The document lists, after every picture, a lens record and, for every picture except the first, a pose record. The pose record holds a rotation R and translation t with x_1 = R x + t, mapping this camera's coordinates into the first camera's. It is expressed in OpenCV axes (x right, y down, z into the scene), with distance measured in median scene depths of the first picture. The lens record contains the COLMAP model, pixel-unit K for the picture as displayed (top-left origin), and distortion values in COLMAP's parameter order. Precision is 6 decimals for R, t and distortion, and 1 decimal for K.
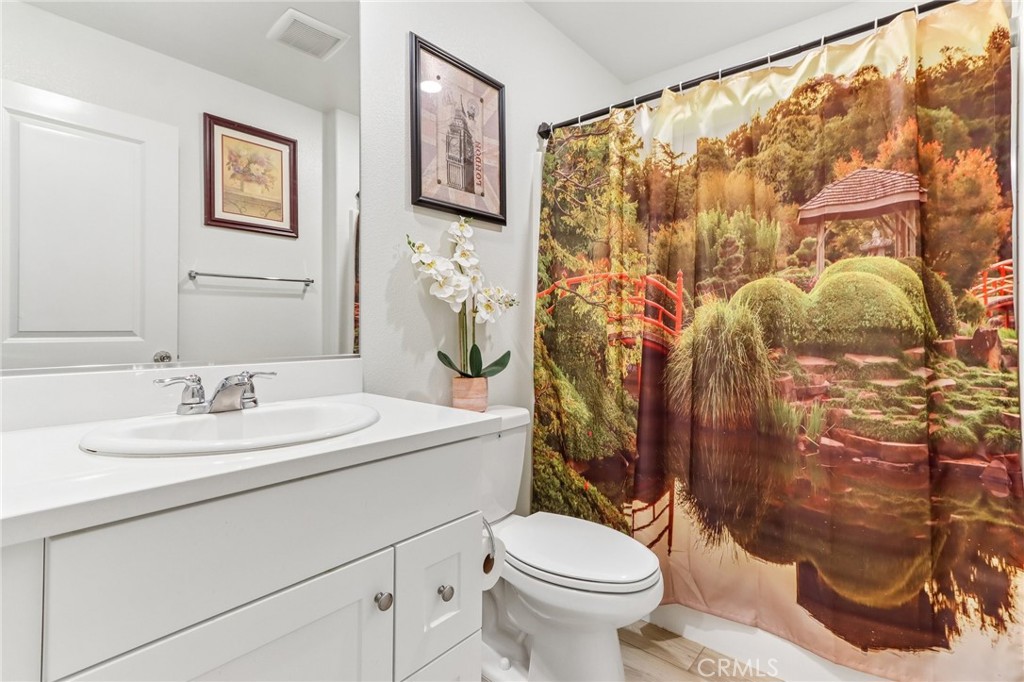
lens RADIAL K [[480.5, 0, 513.0], [0, 480.5, 329.3], [0, 0, 1]] dist [0.006868, 0.001284]
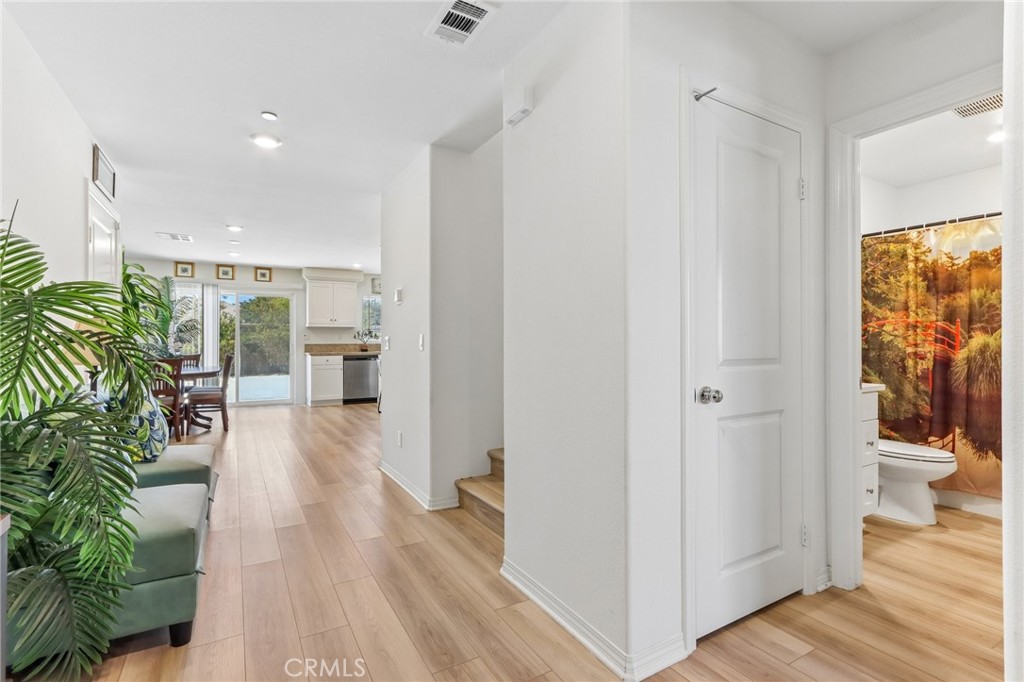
lens RADIAL K [[480.5, 0, 505.2], [0, 480.5, 342.9], [0, 0, 1]] dist [0.006868, 0.001284]
pose [[0.938351, -0.003315, -0.345668, -0.631794], [0.003442, 0.999994, -0.000248, -0.031838], [0.345667, -0.000957, 0.938357, -1.329042]]
